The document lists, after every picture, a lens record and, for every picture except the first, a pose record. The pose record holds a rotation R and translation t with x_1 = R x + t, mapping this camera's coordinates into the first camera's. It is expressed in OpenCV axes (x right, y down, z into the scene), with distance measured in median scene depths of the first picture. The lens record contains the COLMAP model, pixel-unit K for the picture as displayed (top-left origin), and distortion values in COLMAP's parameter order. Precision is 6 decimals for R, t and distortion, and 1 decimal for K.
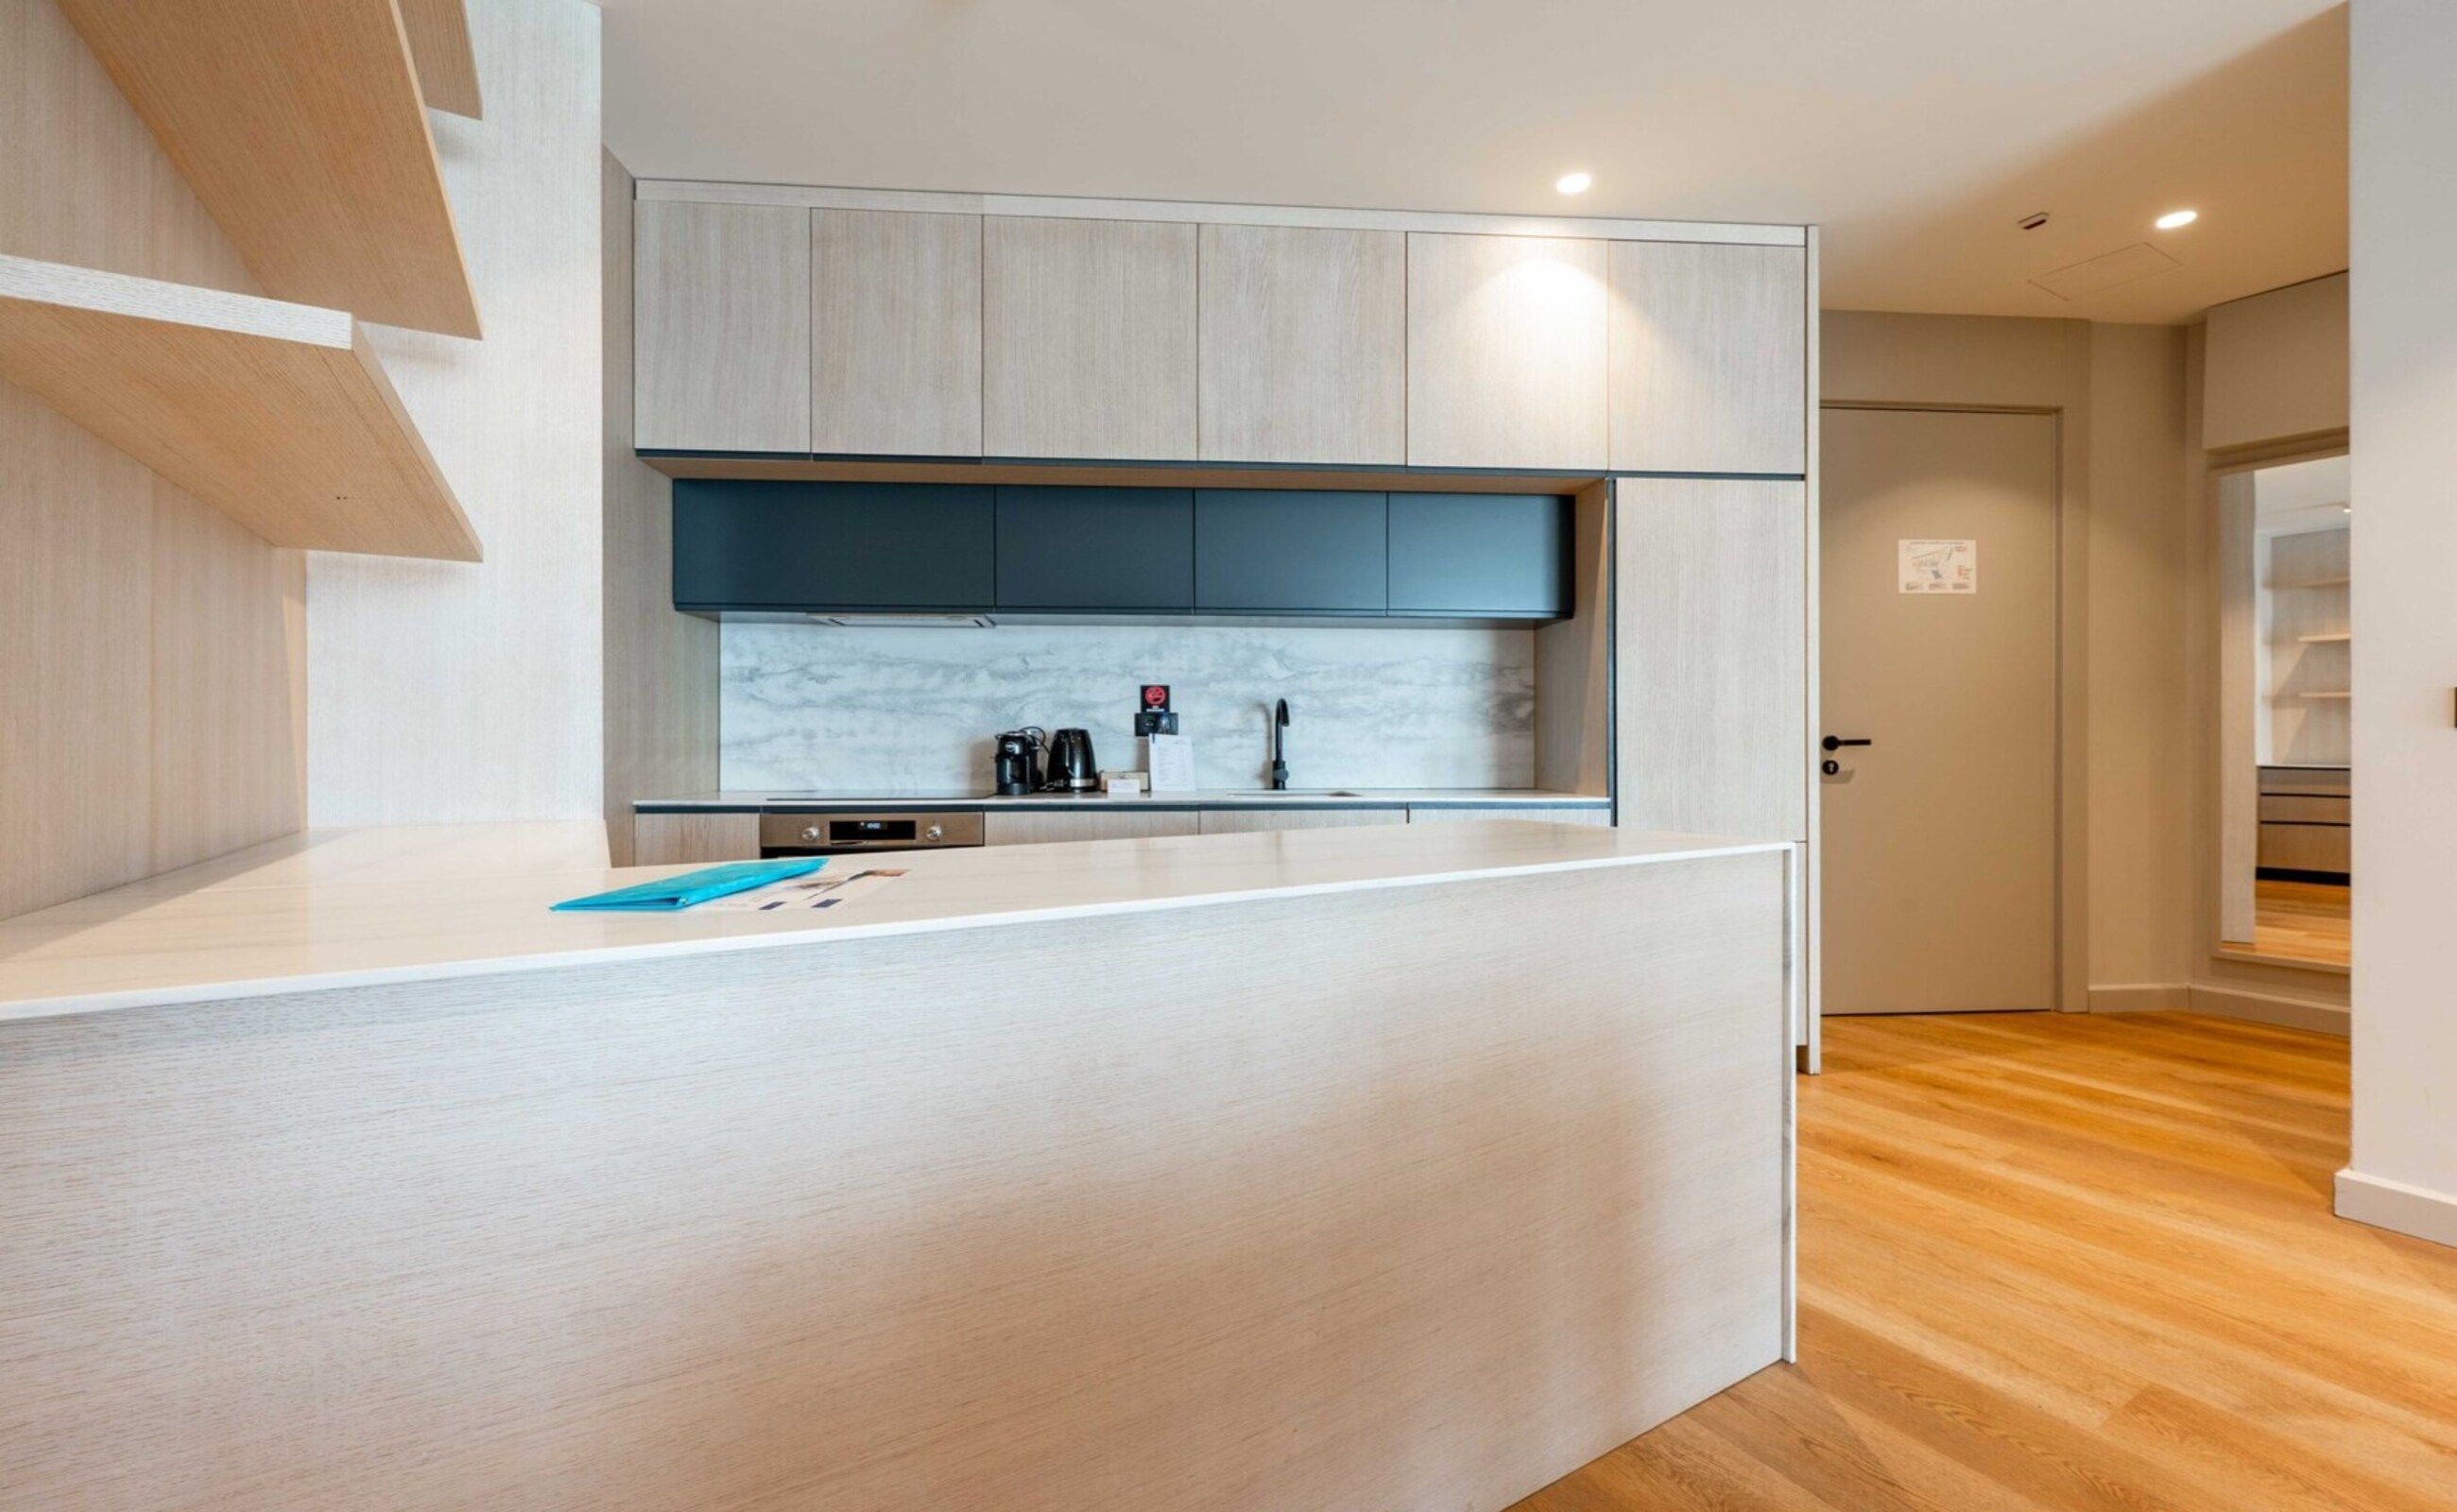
lens RADIAL K [[1041.8, 0, 1219.4], [0, 1041.8, 739.0], [0, 0, 1]] dist [0.002082, 0.000535]
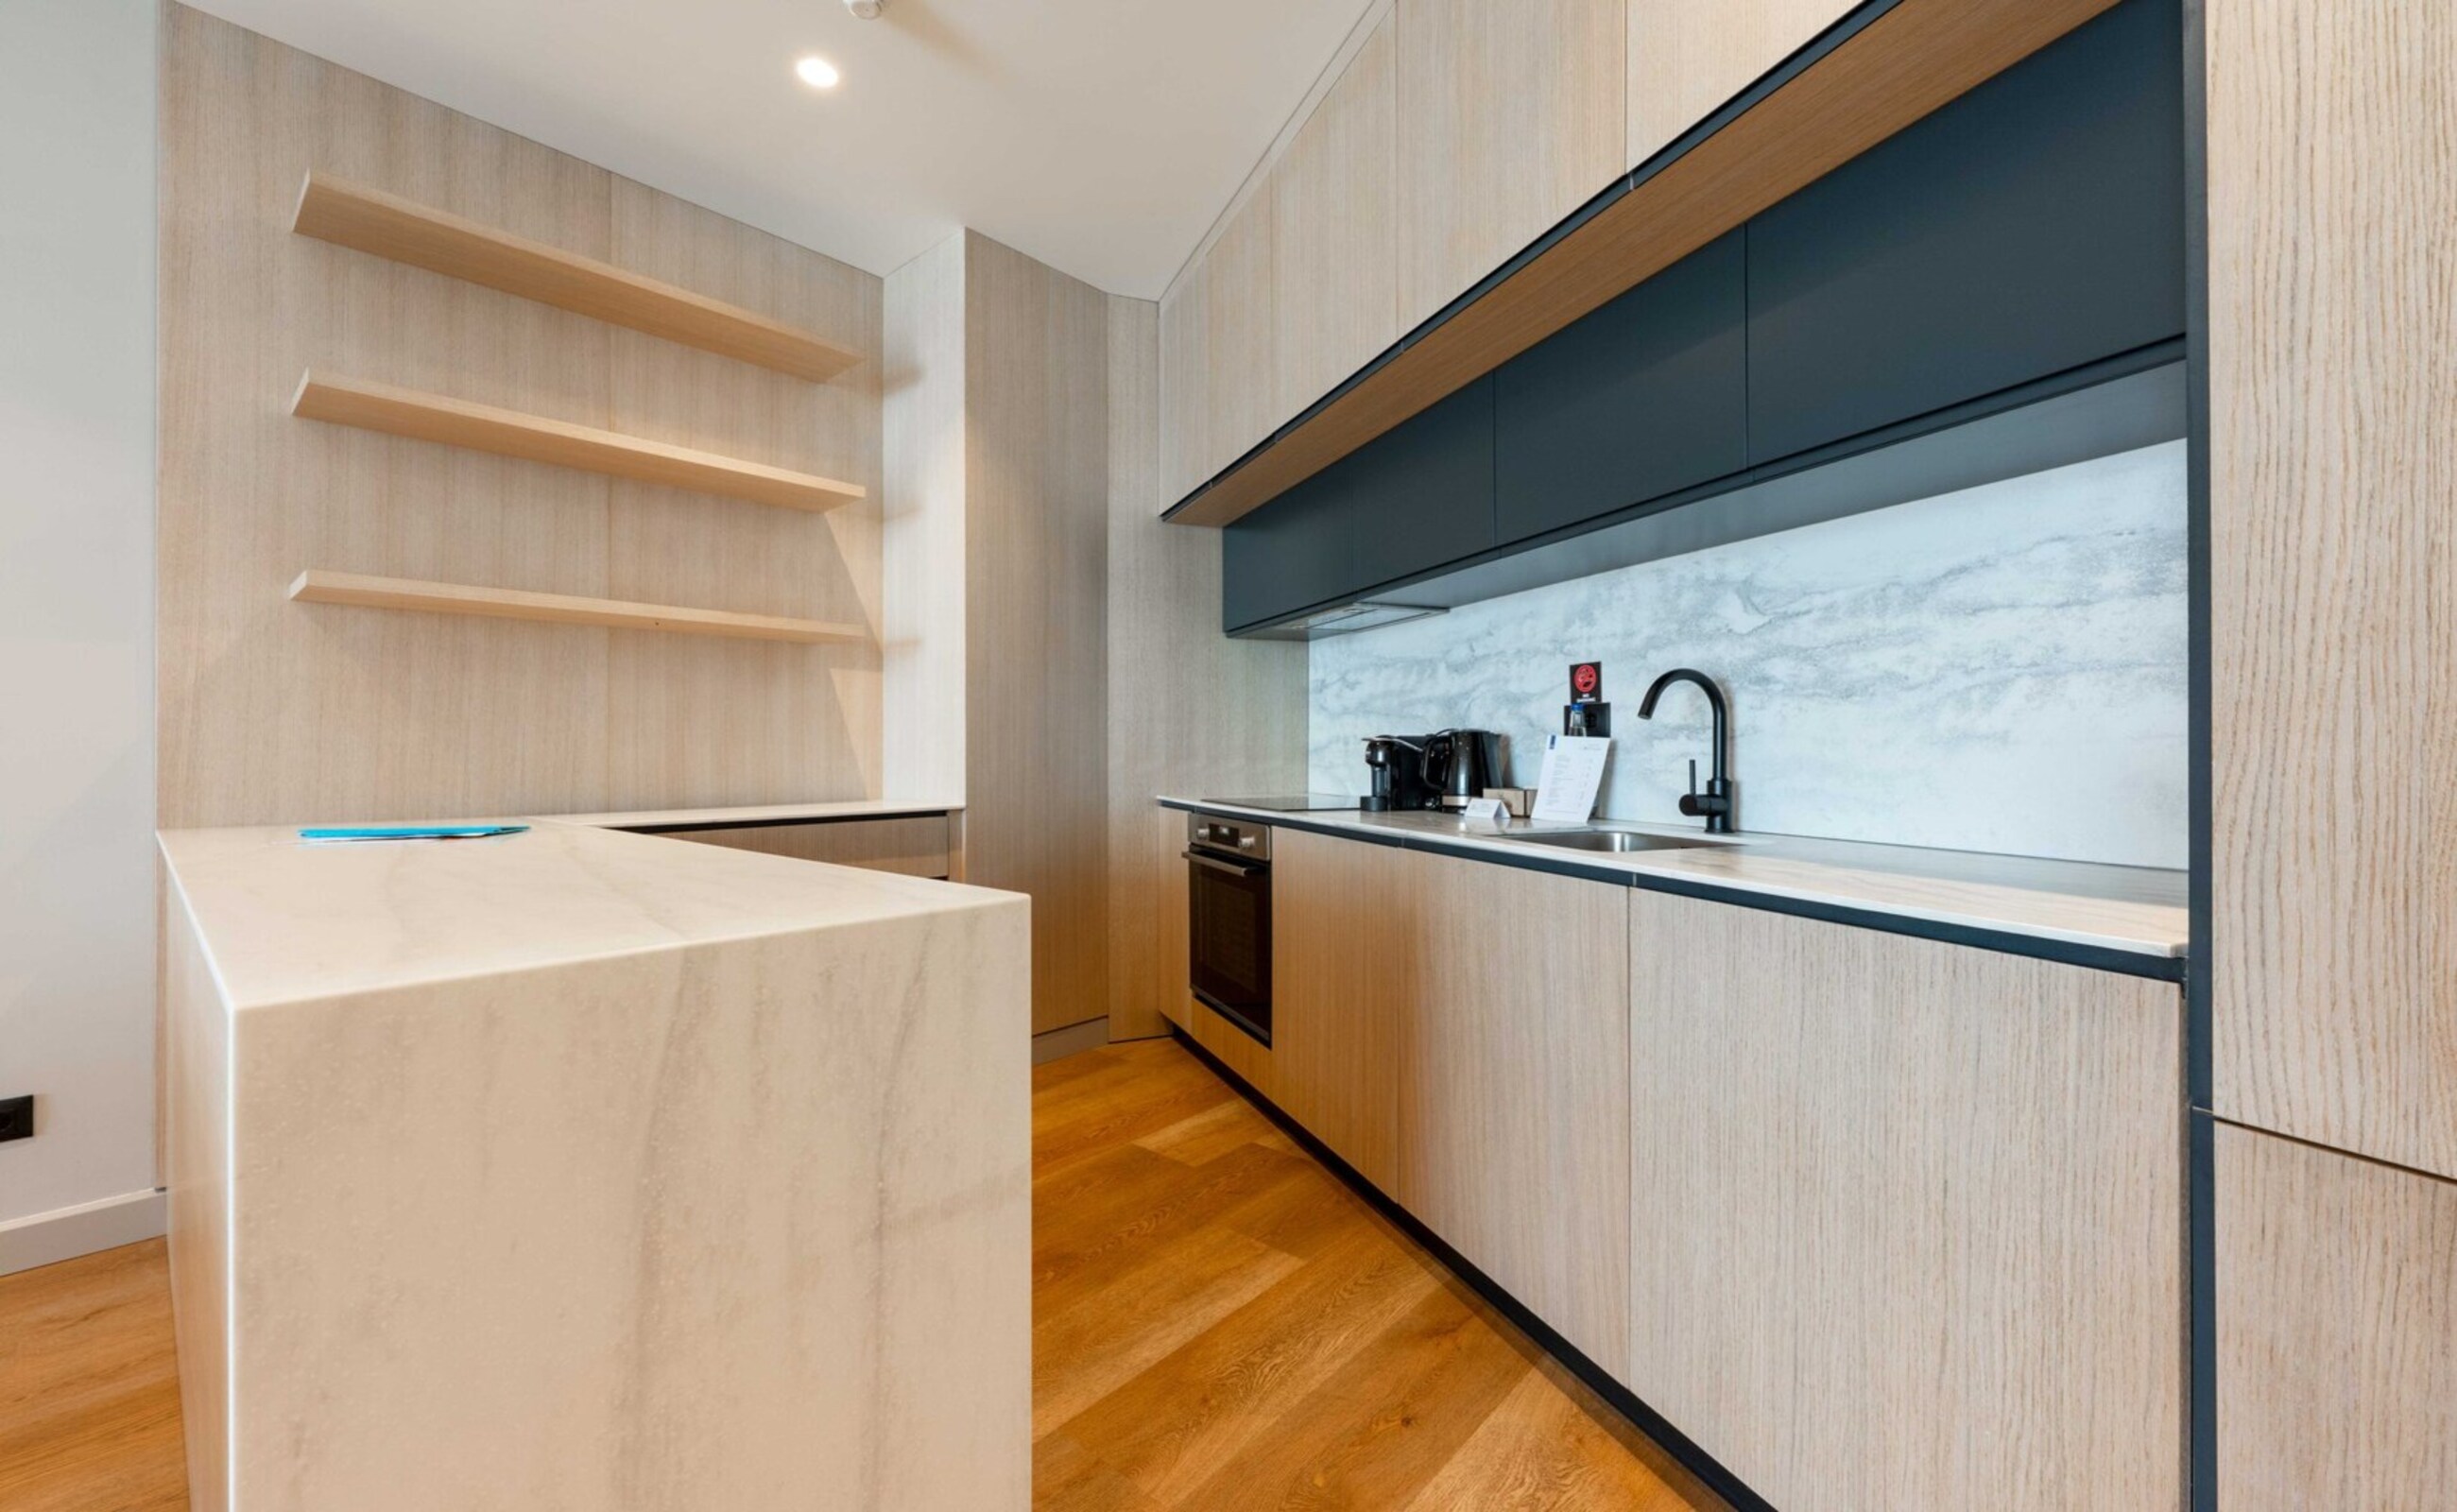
lens RADIAL K [[976.5, 0, 1232.4], [0, 976.5, 745.0], [0, 0, 1]] dist [-0.000658, 0.001330]
pose [[0.295378, -0.005353, -0.955366, 0.492019], [0.006220, 0.999974, -0.003680, 0.002449], [0.955360, -0.004855, 0.295403, 0.609584]]
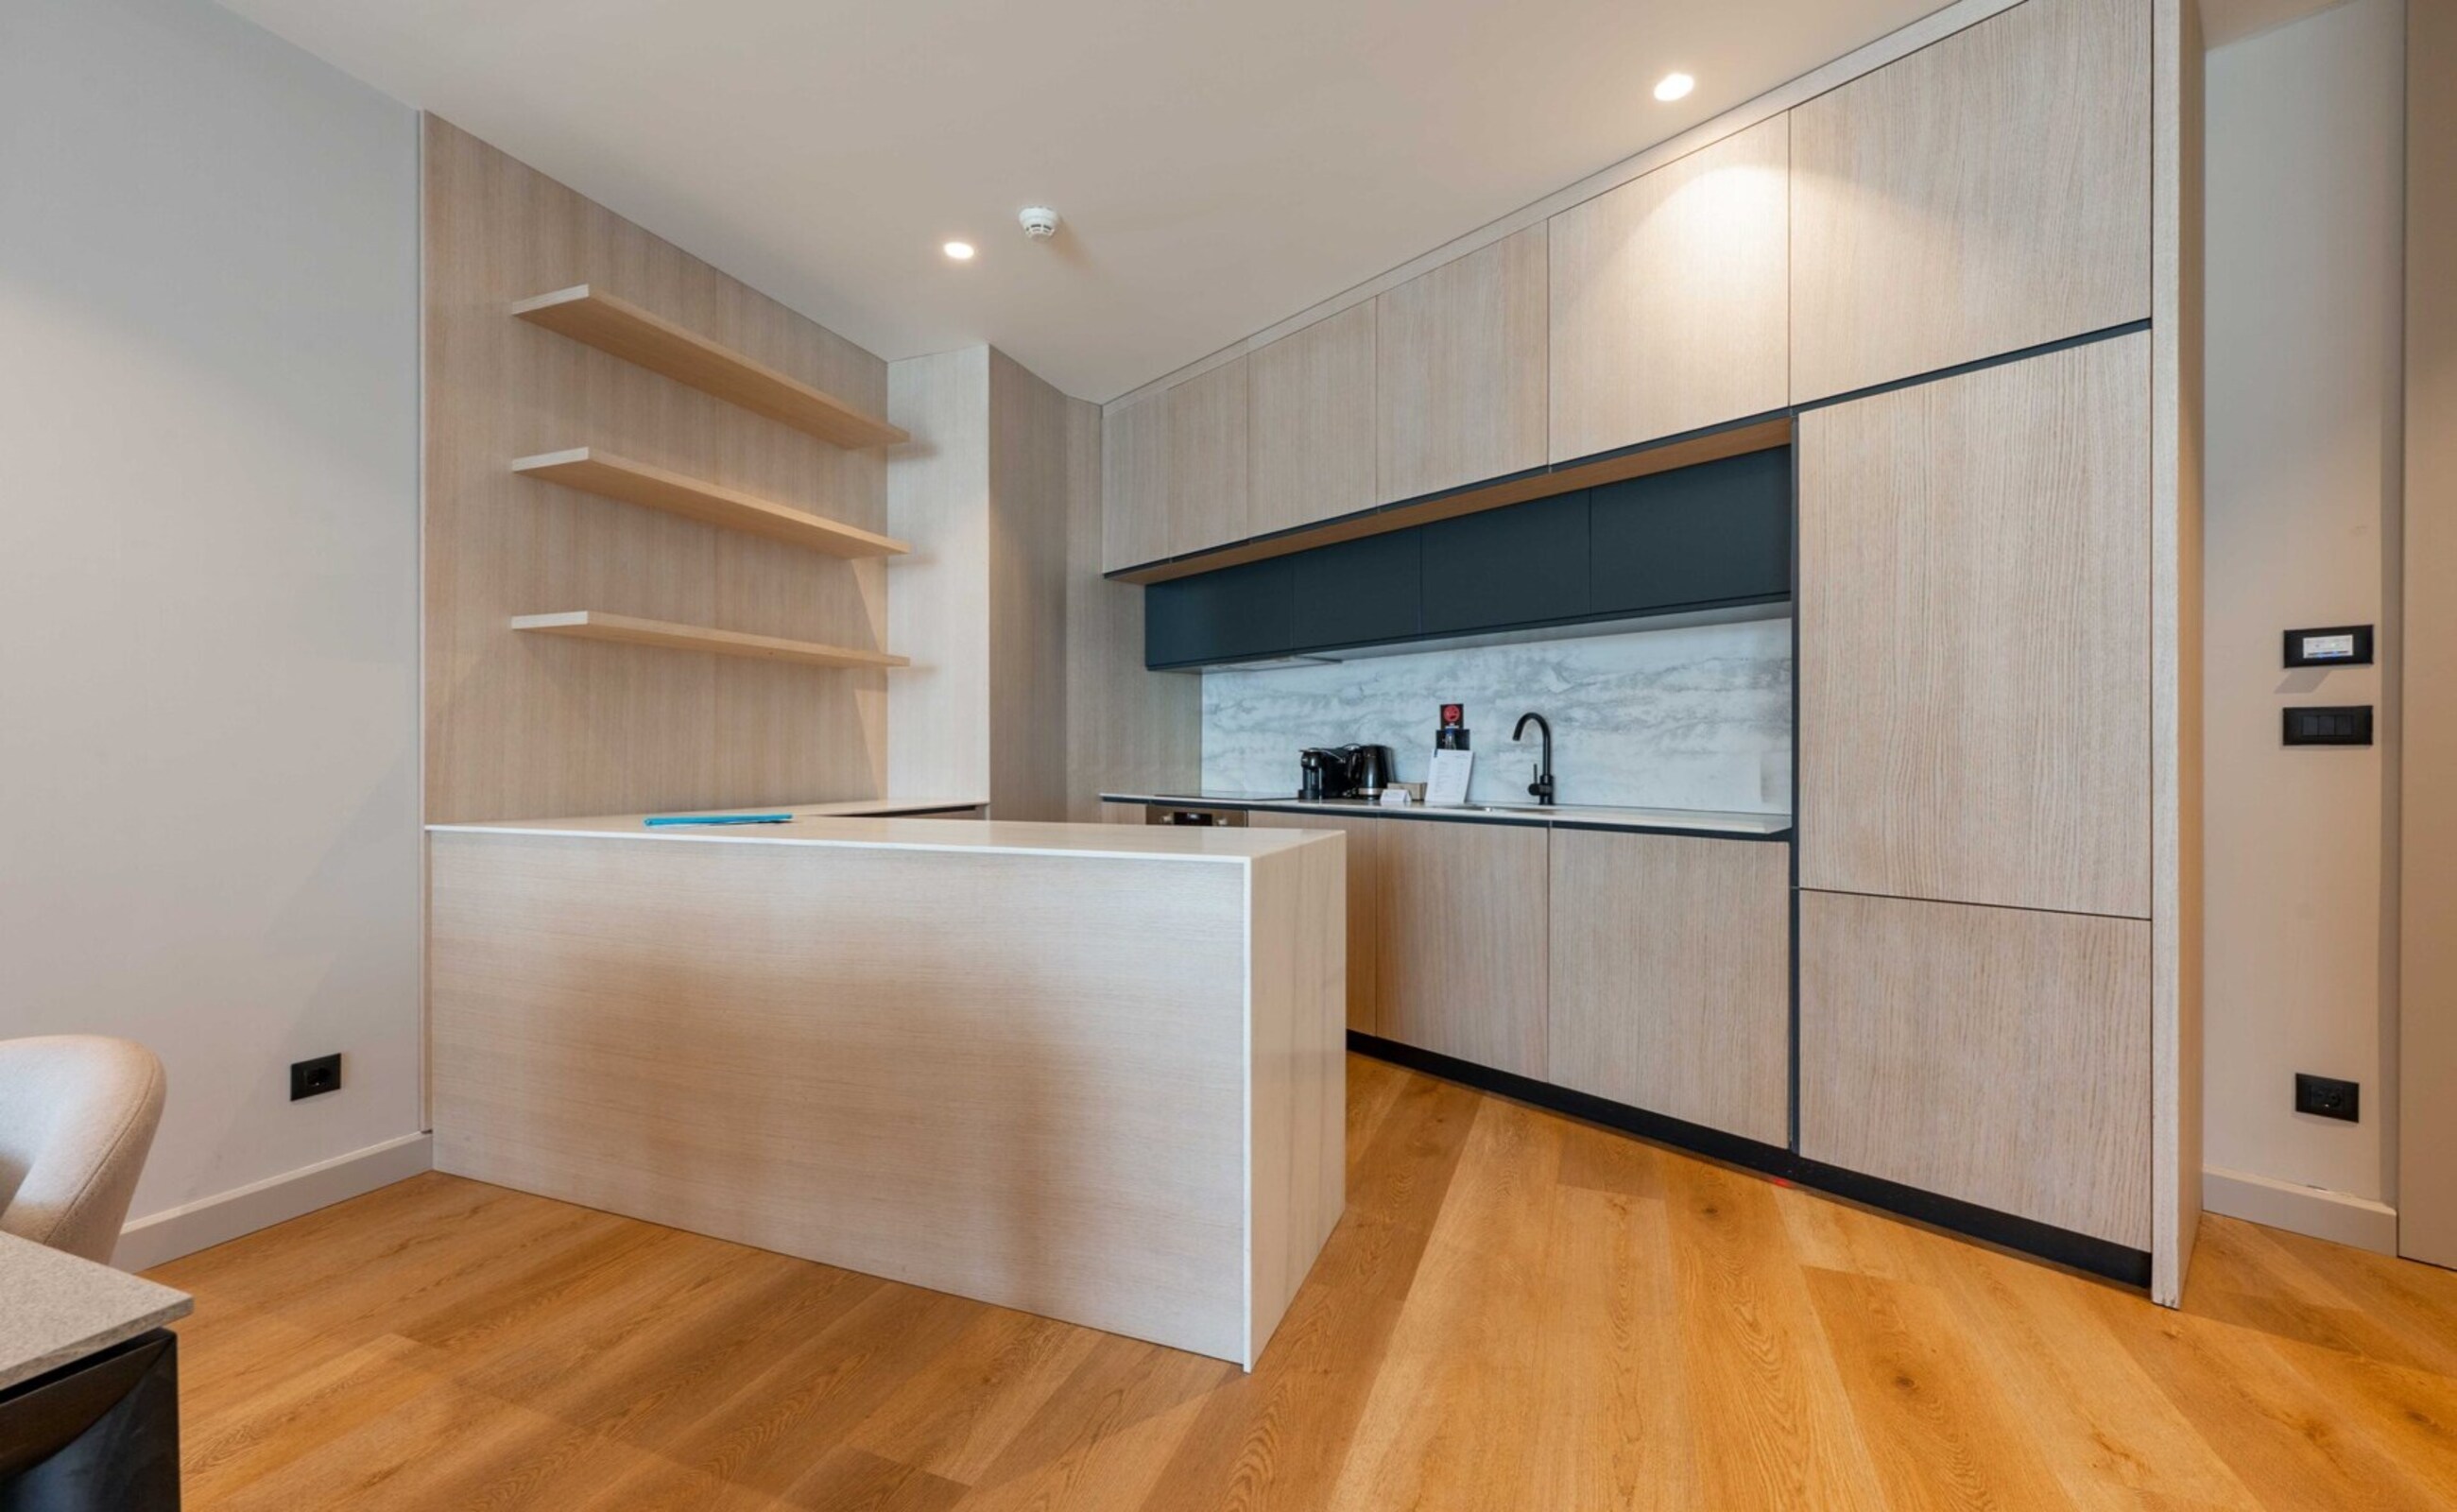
lens RADIAL K [[976.5, 0, 1230.0], [0, 976.5, 758.6], [0, 0, 1]] dist [-0.000658, 0.001330]
pose [[0.605439, 0.001432, -0.795891, 0.627985], [0.003882, 0.999981, 0.004753, -0.000593], [0.795882, -0.005967, 0.605422, 0.203593]]
